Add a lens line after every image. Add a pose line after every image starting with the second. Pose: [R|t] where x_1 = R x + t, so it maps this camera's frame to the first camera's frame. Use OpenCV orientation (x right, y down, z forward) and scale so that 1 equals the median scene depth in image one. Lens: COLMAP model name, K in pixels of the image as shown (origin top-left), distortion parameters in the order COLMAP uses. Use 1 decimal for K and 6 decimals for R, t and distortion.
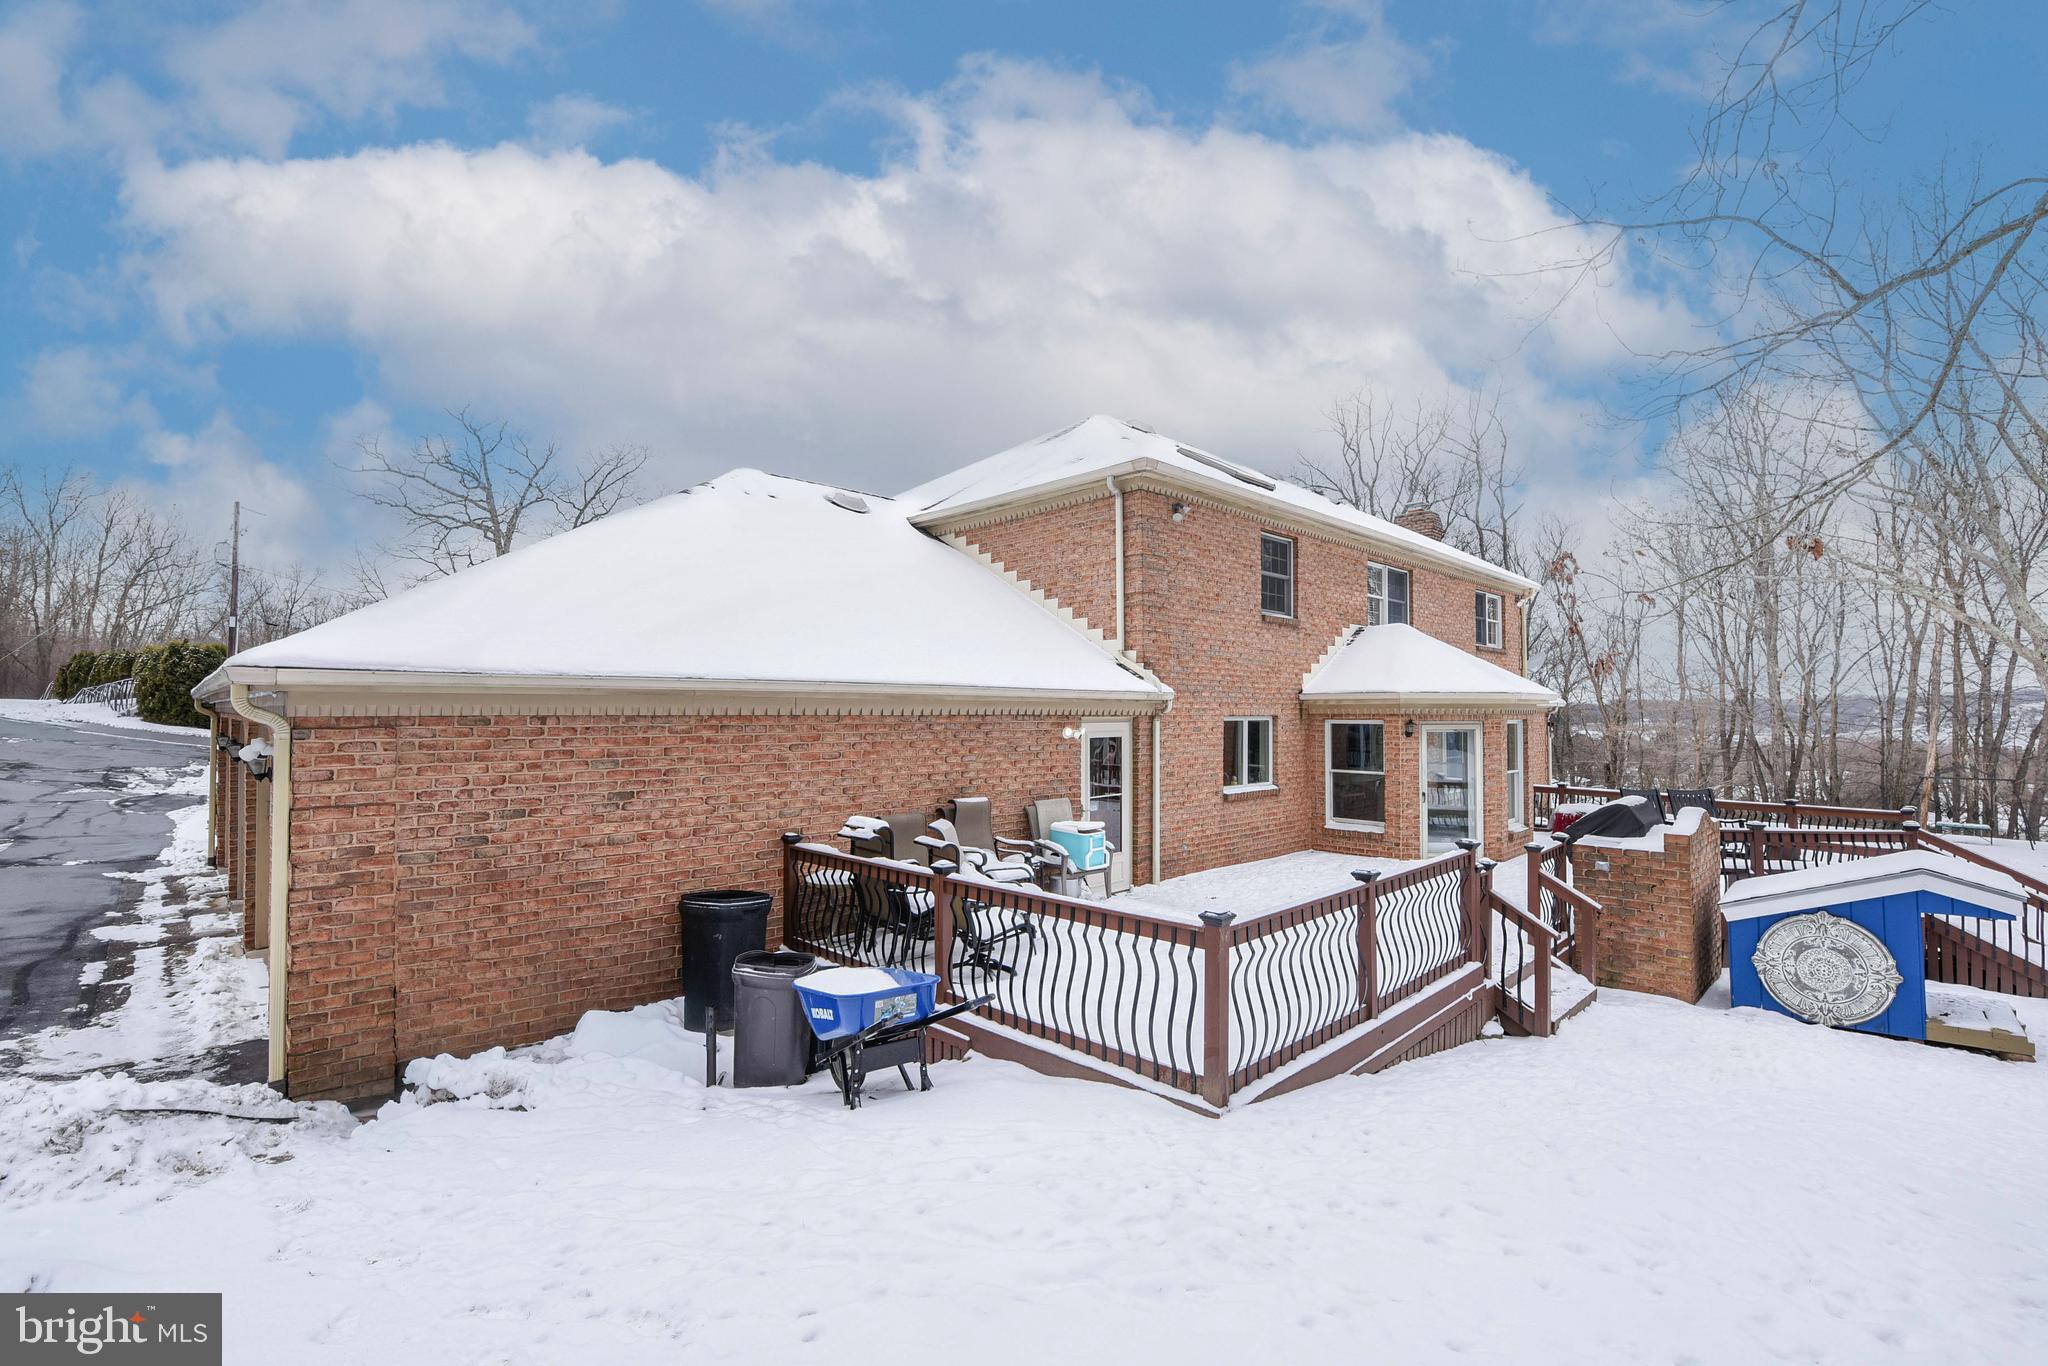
lens RADIAL K [[882.7, 0, 1017.3], [0, 882.7, 680.6], [0, 0, 1]] dist [0.001939, -0.010713]
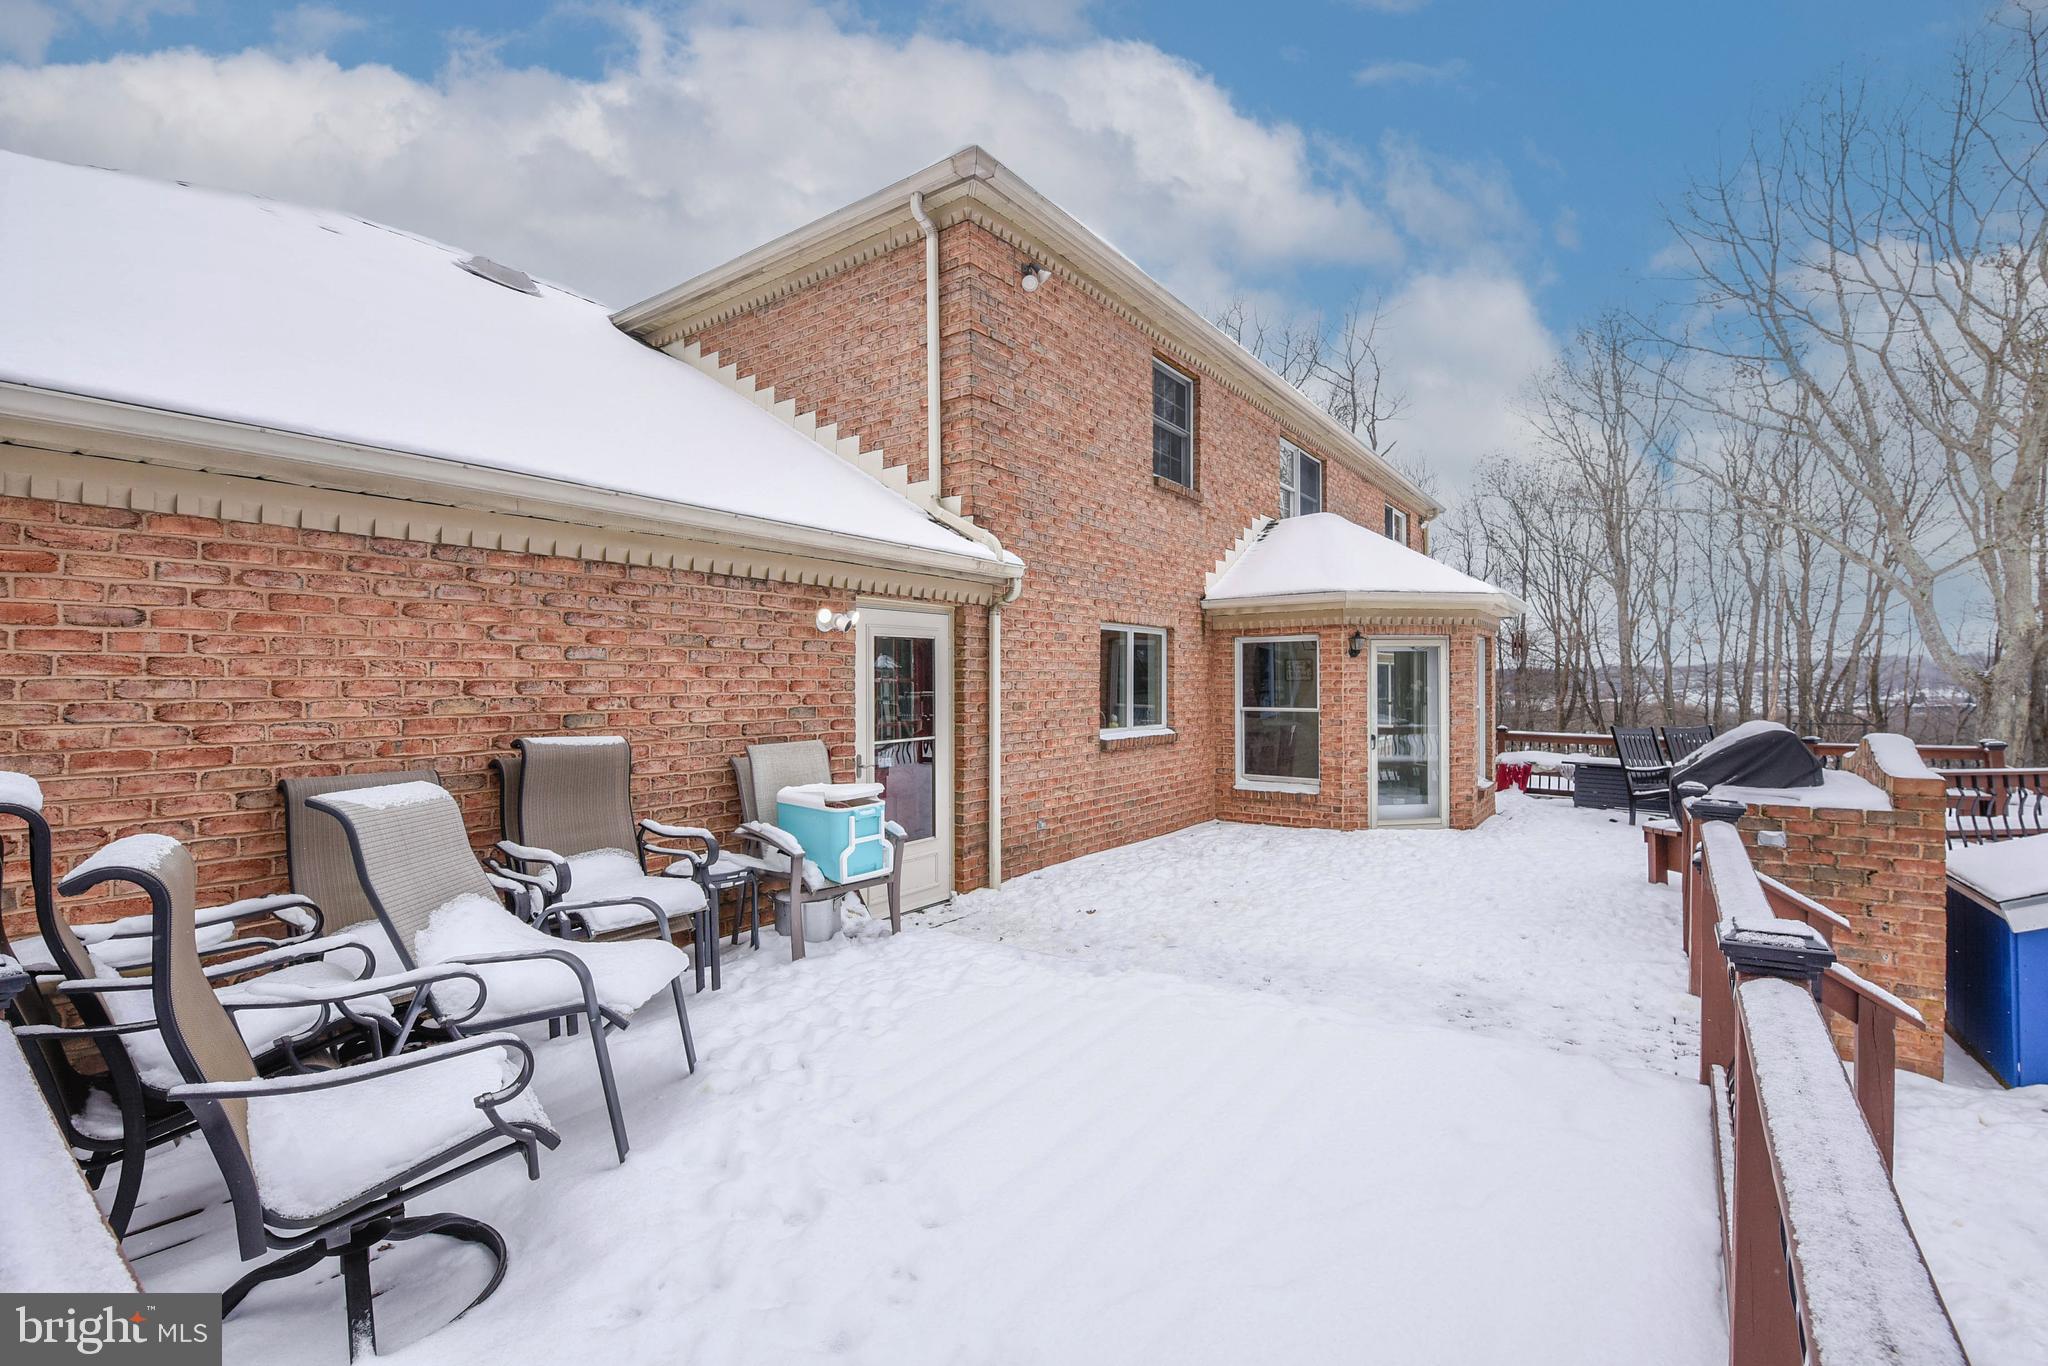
lens RADIAL K [[882.7, 0, 1017.3], [0, 882.7, 680.6], [0, 0, 1]] dist [0.001939, -0.010713]
pose [[0.986988, -0.005627, 0.160697, 0.073021], [0.000605, 0.999510, 0.031282, 0.067855], [-0.160795, -0.030778, 0.986508, 0.389972]]
